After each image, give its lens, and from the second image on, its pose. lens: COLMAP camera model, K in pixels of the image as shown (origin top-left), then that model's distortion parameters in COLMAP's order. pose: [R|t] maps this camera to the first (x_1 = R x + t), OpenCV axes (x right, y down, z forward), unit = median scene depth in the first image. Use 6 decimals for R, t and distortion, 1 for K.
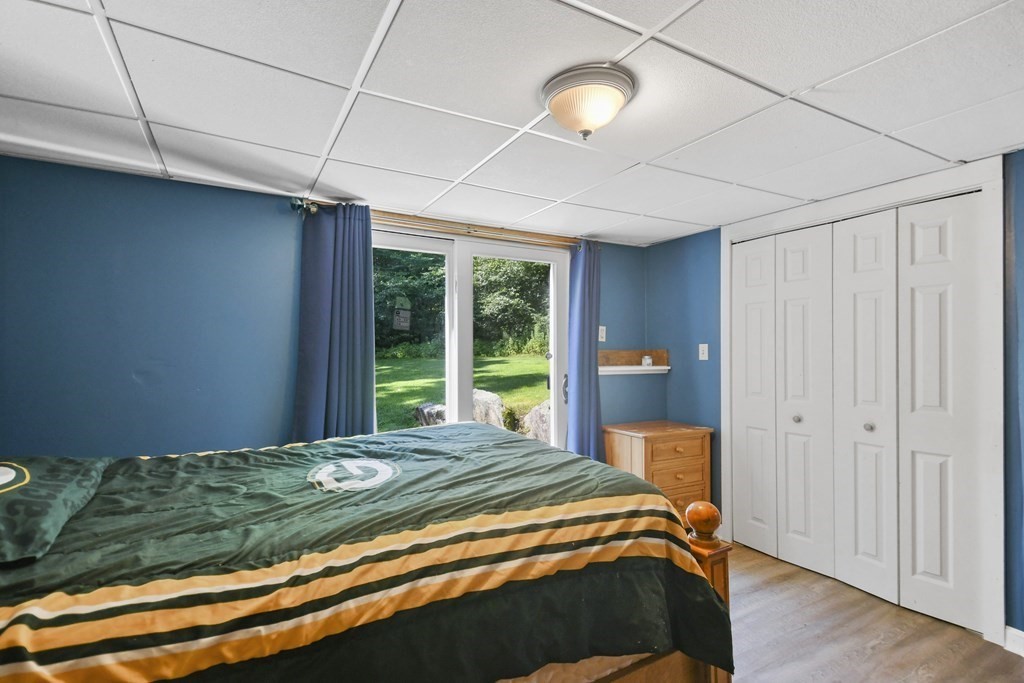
lens RADIAL K [[453.5, 0, 511.2], [0, 453.5, 344.6], [0, 0, 1]] dist [0.010011, -0.012778]
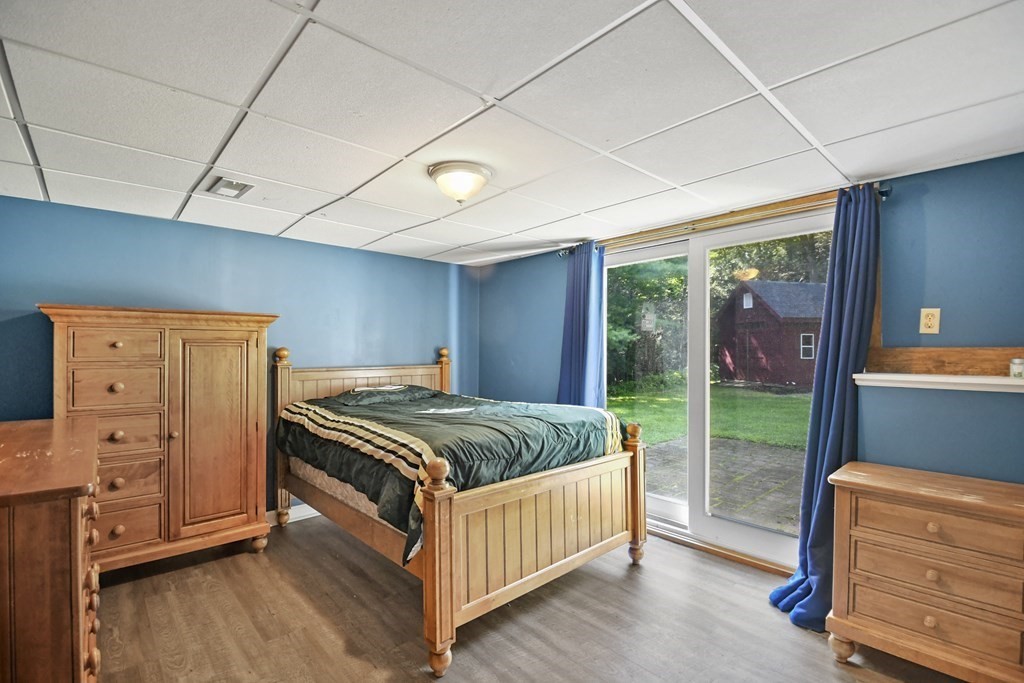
lens RADIAL K [[453.5, 0, 511.9], [0, 453.5, 347.1], [0, 0, 1]] dist [0.010011, -0.012778]
pose [[0.259402, -0.001638, -0.965768, 0.757885], [0.014937, 0.999886, 0.002316, 0.001967], [0.965654, -0.015026, 0.259397, 0.357644]]
